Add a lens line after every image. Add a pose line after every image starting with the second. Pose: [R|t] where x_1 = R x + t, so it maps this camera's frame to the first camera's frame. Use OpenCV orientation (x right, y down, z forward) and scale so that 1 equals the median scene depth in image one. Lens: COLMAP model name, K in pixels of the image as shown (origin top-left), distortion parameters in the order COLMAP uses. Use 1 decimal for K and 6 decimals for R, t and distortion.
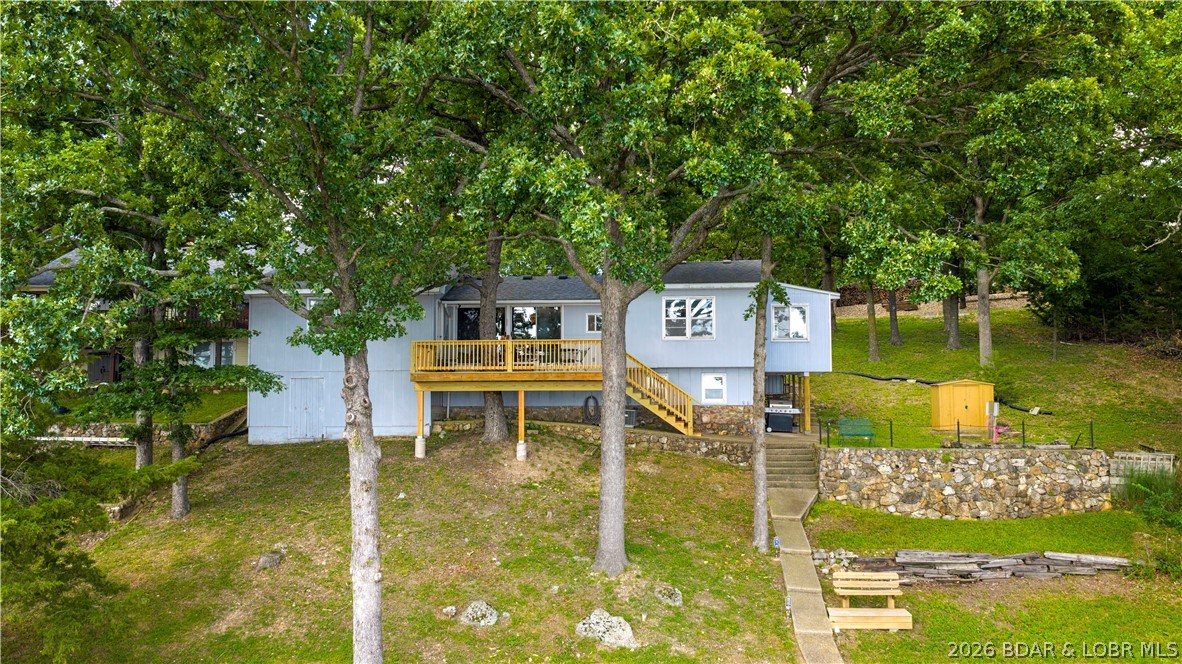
lens RADIAL K [[982.2, 0, 592.7], [0, 982.2, 332.4], [0, 0, 1]] dist [0.030965, -0.007778]
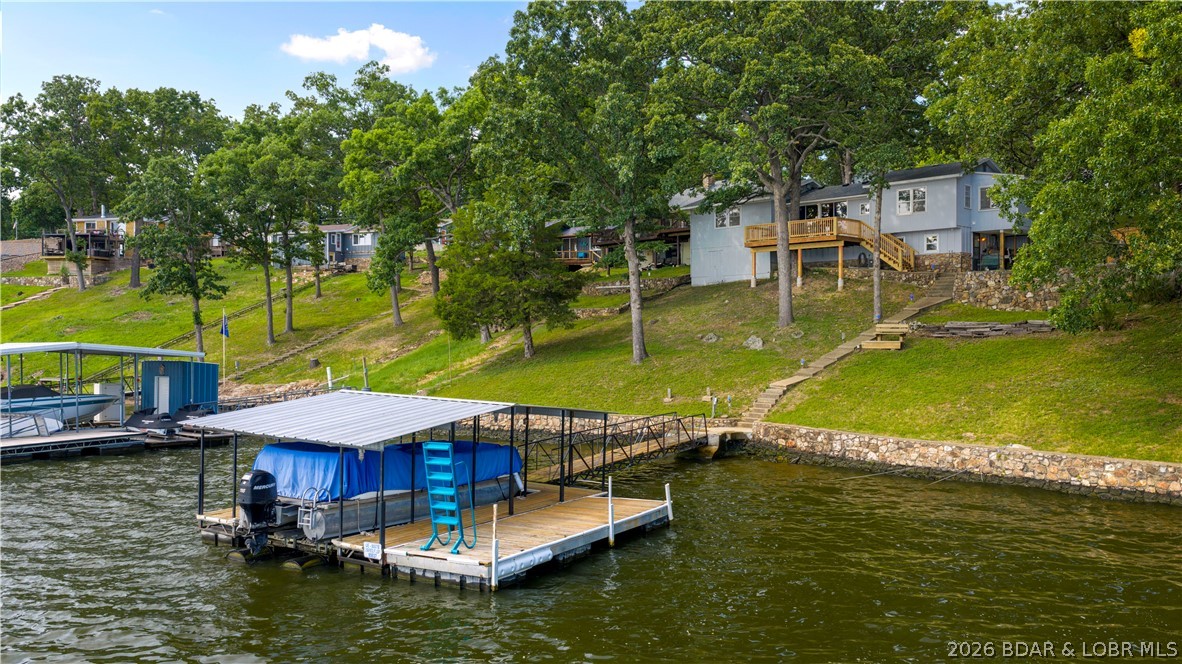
lens RADIAL K [[982.2, 0, 590.1], [0, 982.2, 331.6], [0, 0, 1]] dist [0.030965, -0.007778]
pose [[0.761748, -0.000119, -0.647873, 0.847248], [0.049977, 0.997031, 0.058579, 0.089434], [0.645942, -0.077001, 0.759493, -0.675432]]
